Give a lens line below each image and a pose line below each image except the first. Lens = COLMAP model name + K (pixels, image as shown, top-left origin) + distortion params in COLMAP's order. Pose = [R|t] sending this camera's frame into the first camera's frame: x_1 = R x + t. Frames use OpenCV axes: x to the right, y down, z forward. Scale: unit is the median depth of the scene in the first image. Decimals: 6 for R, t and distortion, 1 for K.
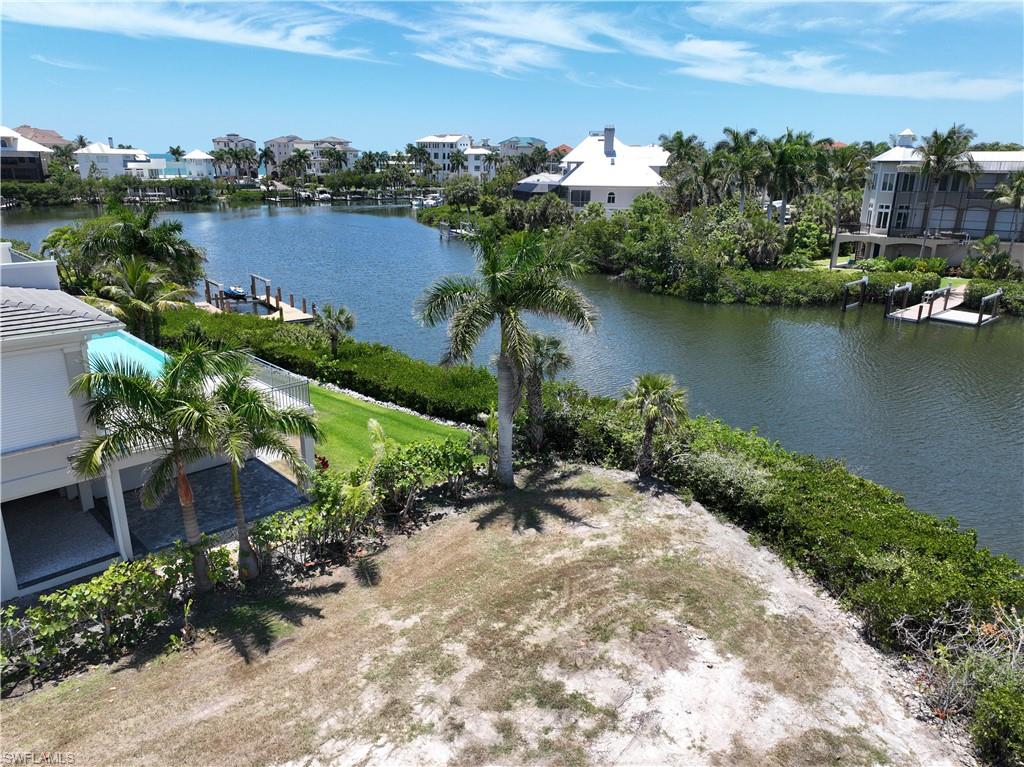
lens RADIAL K [[716.9, 0, 519.3], [0, 716.9, 381.0], [0, 0, 1]] dist [-0.002170, 0.020961]
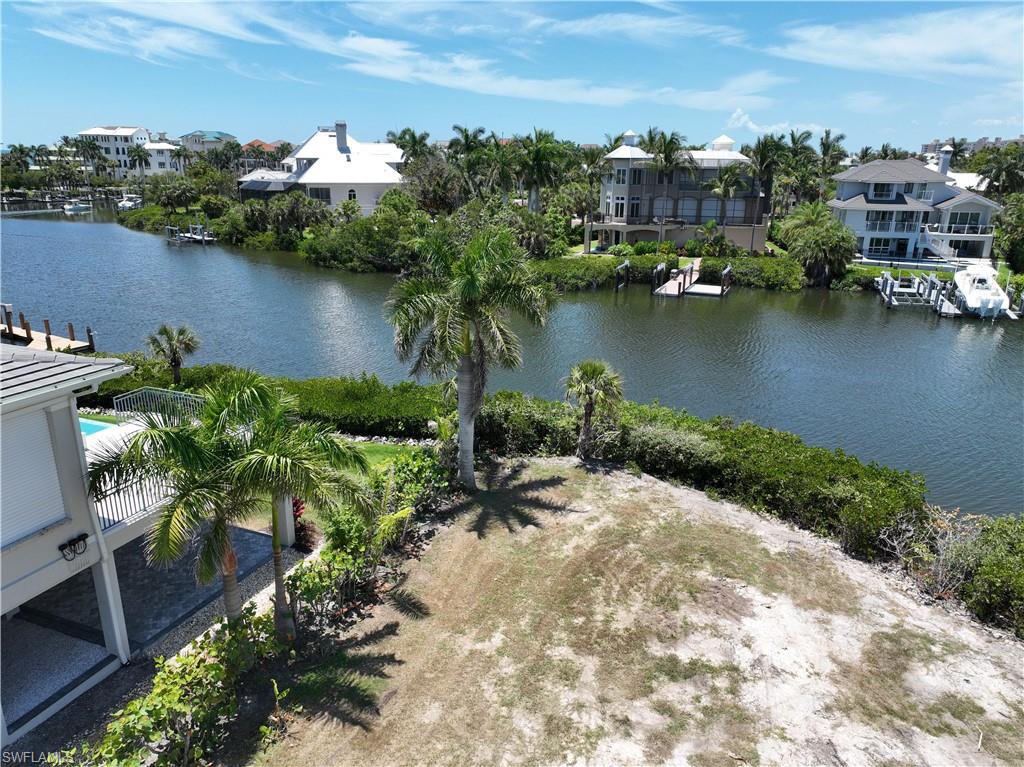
lens RADIAL K [[716.9, 0, 515.7], [0, 716.9, 376.0], [0, 0, 1]] dist [-0.002170, 0.020961]
pose [[0.914151, -0.118527, 0.387660, -0.327303], [0.118956, 0.992633, 0.022984, -0.024965], [-0.387528, 0.025104, 0.921516, 0.067476]]
